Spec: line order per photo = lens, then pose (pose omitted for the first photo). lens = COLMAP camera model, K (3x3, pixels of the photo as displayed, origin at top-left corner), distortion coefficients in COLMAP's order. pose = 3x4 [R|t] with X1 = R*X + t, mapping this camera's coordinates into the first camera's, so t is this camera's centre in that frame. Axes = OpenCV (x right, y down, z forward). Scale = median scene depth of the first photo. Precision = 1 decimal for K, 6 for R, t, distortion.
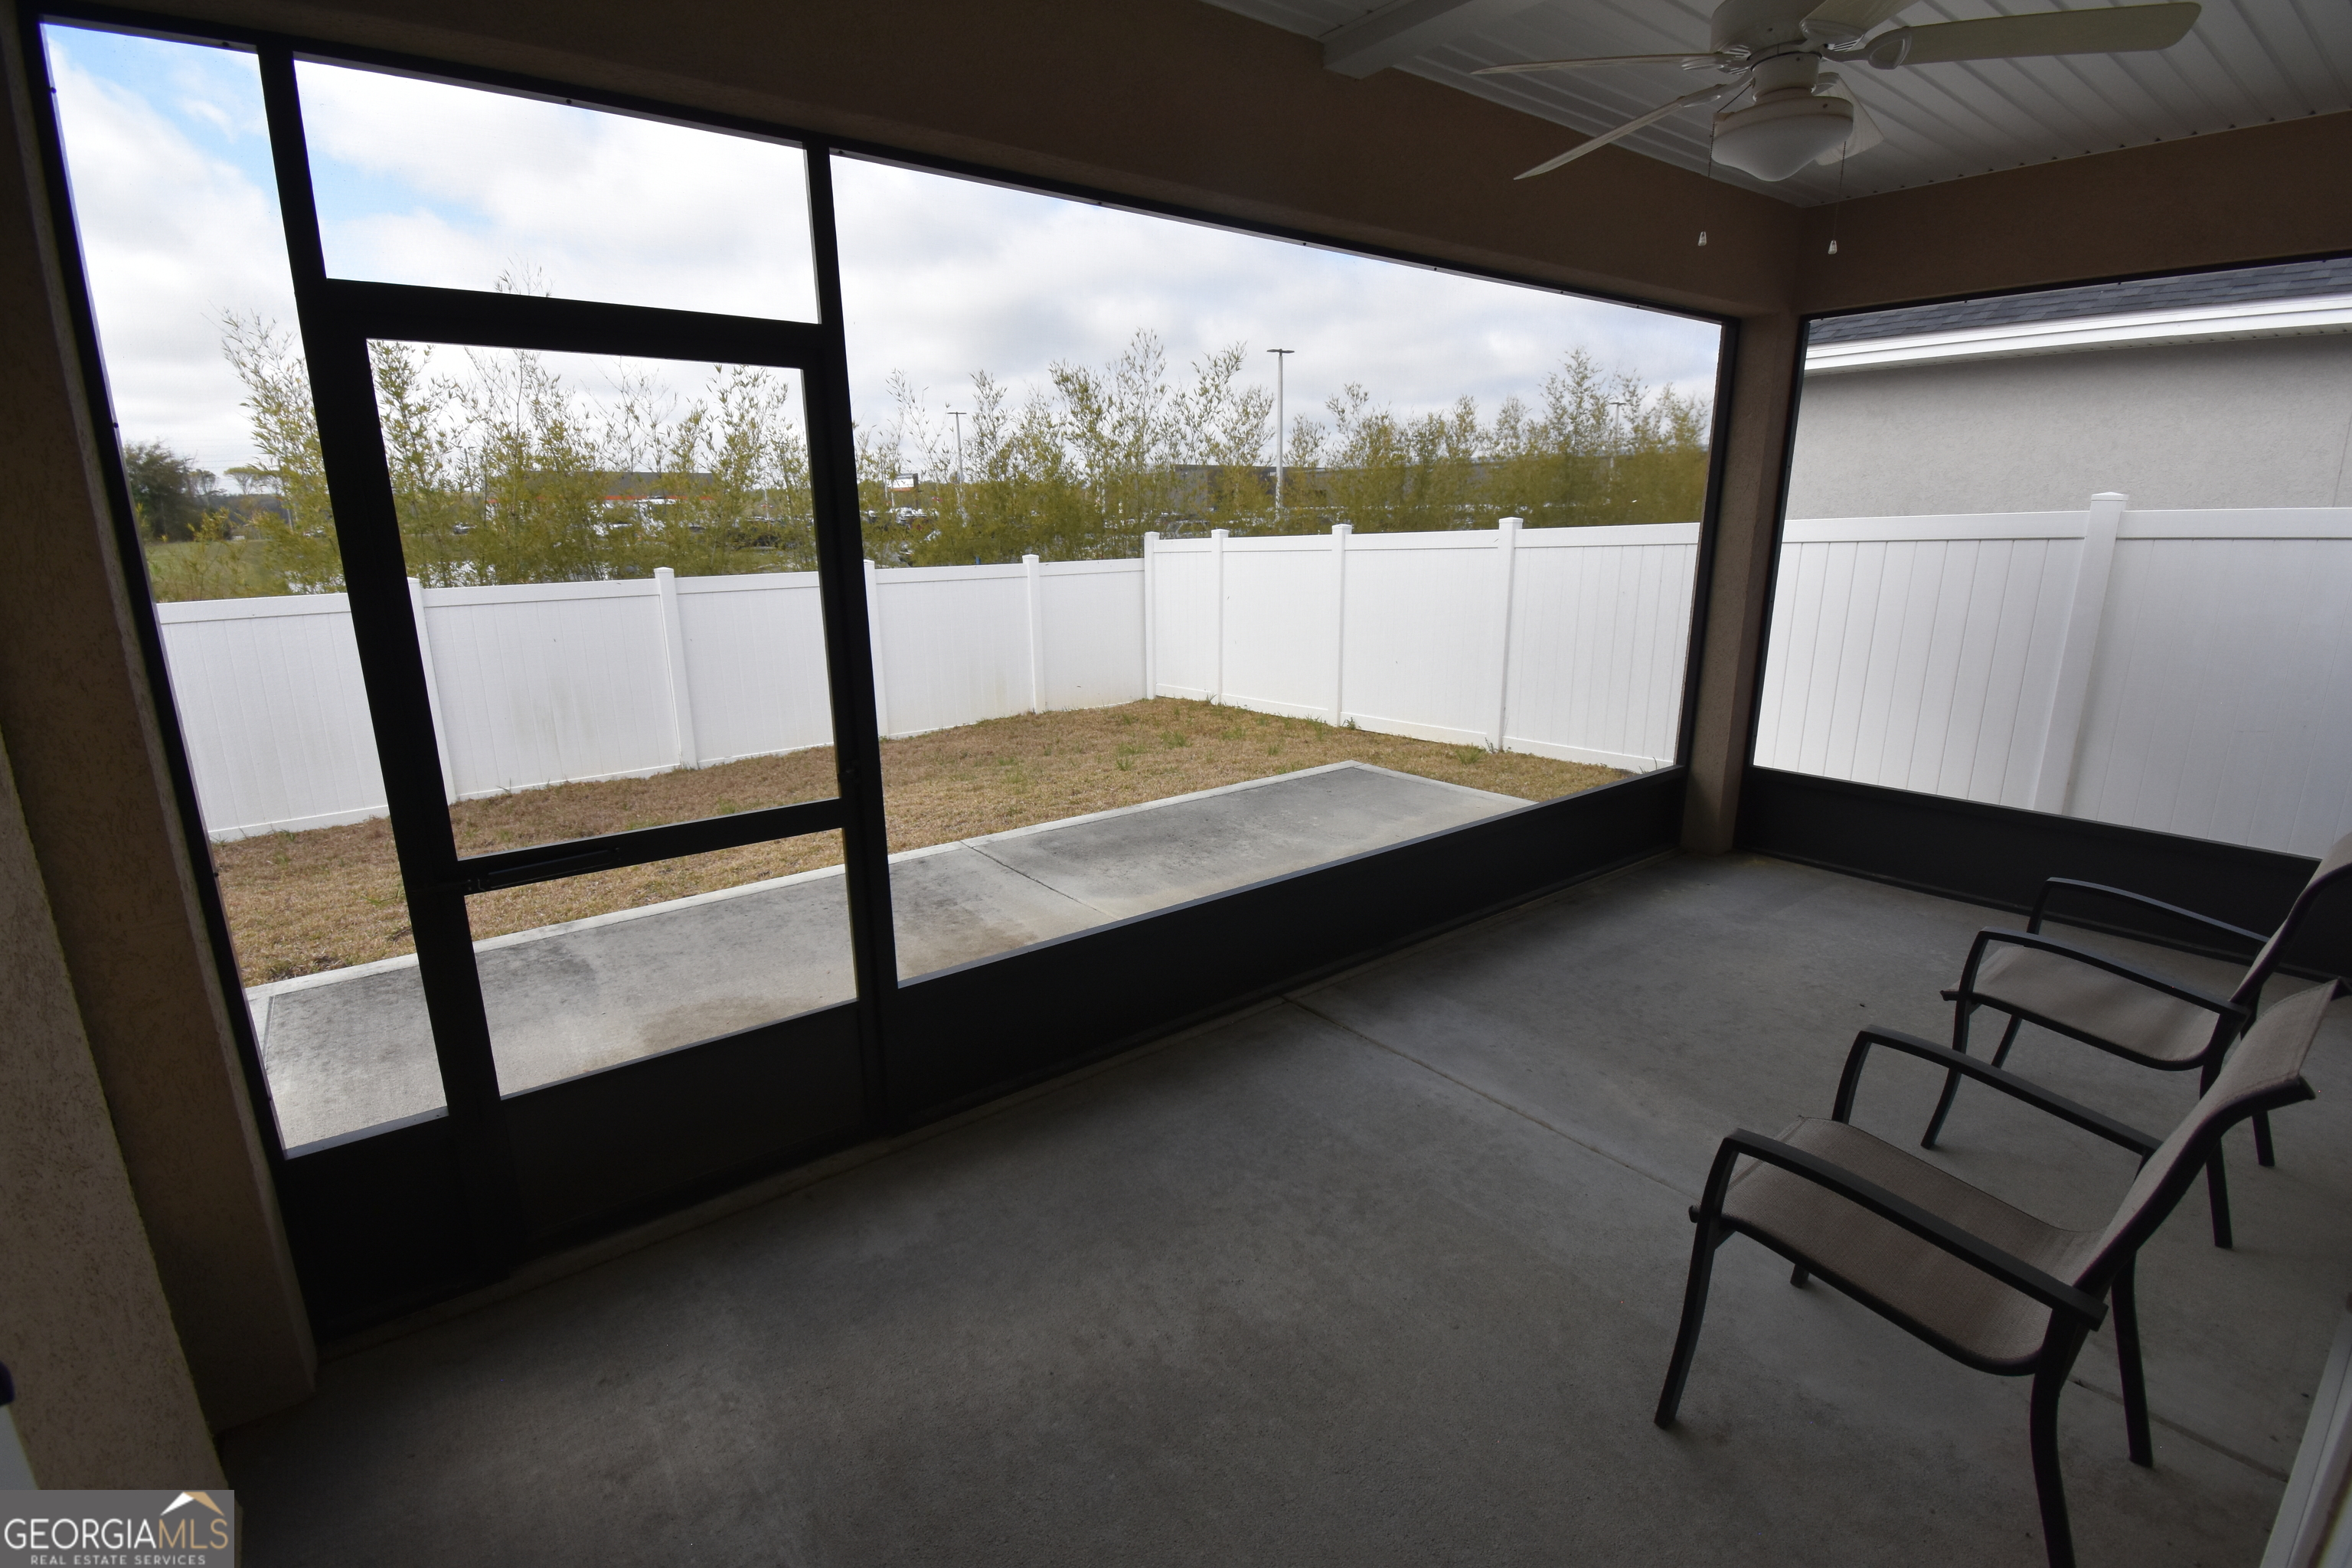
lens RADIAL K [[1035.0, 0, 1179.9], [0, 1035.0, 779.5], [0, 0, 1]] dist [0.017472, -0.025574]
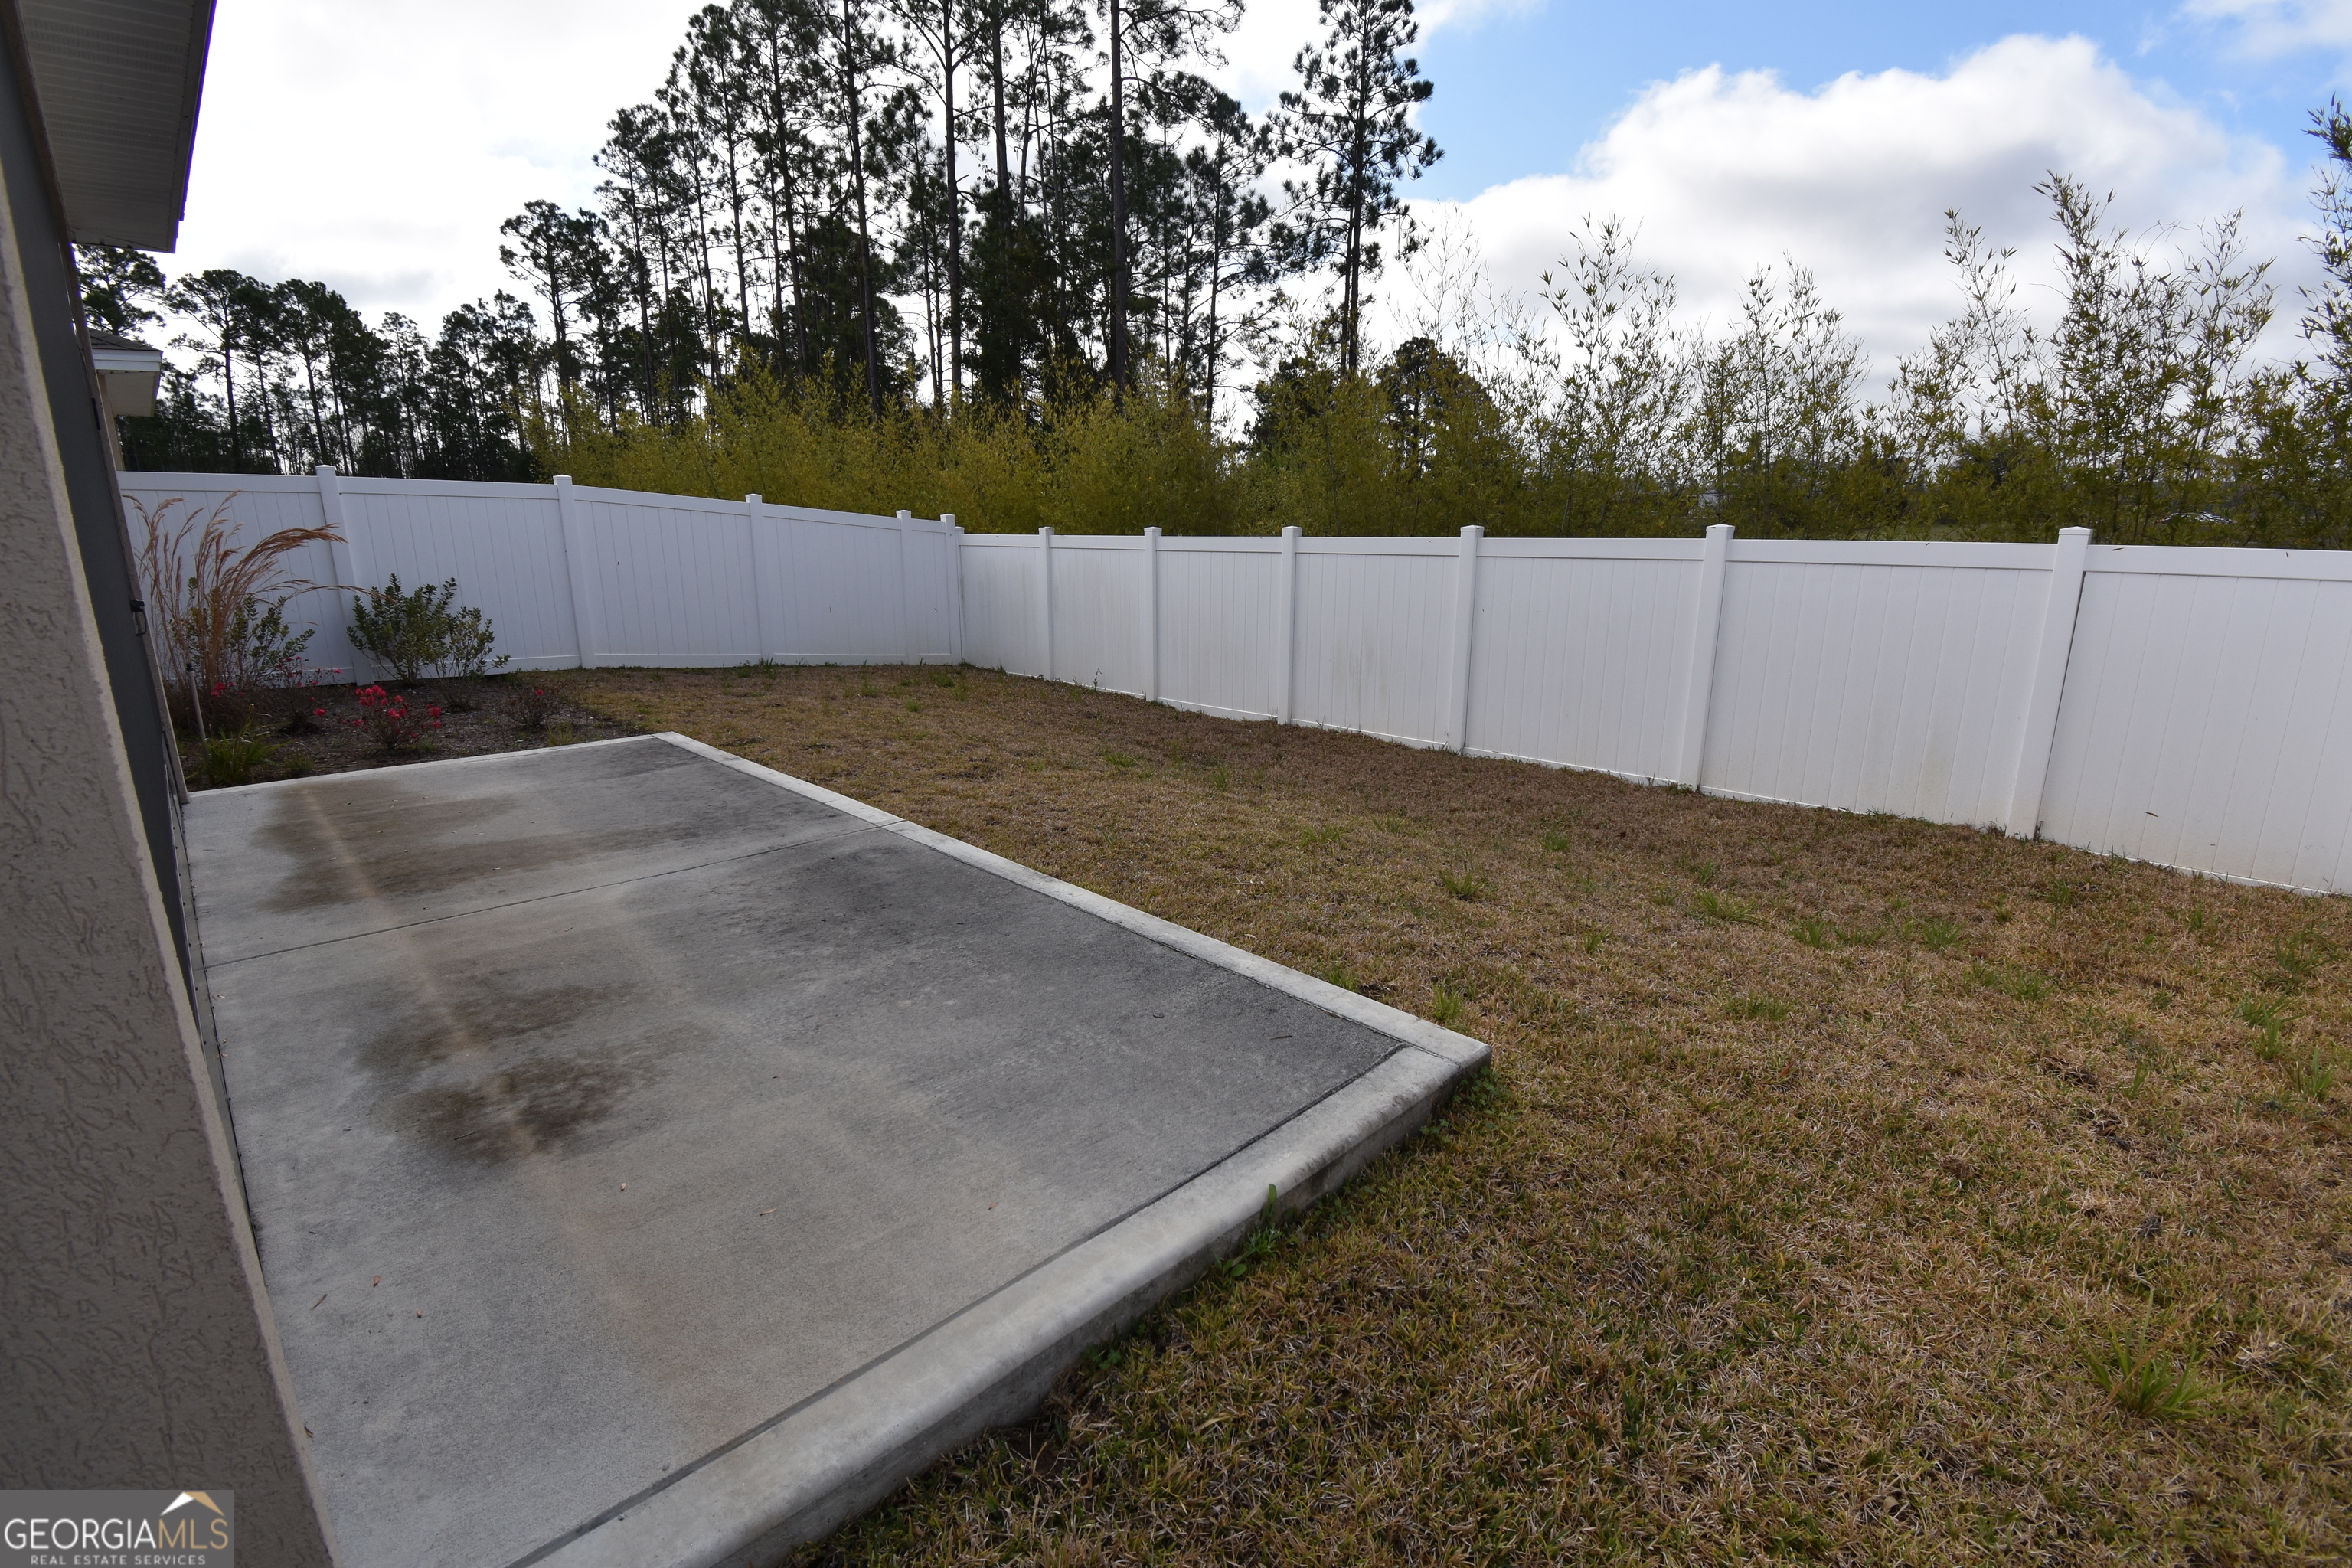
lens RADIAL K [[1035.0, 0, 1179.9], [0, 1035.0, 779.5], [0, 0, 1]] dist [0.017472, -0.025574]
pose [[0.118672, 0.247954, -0.961476, 0.636577], [-0.240844, 0.946590, 0.214388, -0.212255], [0.963281, 0.206124, 0.172052, 1.060732]]
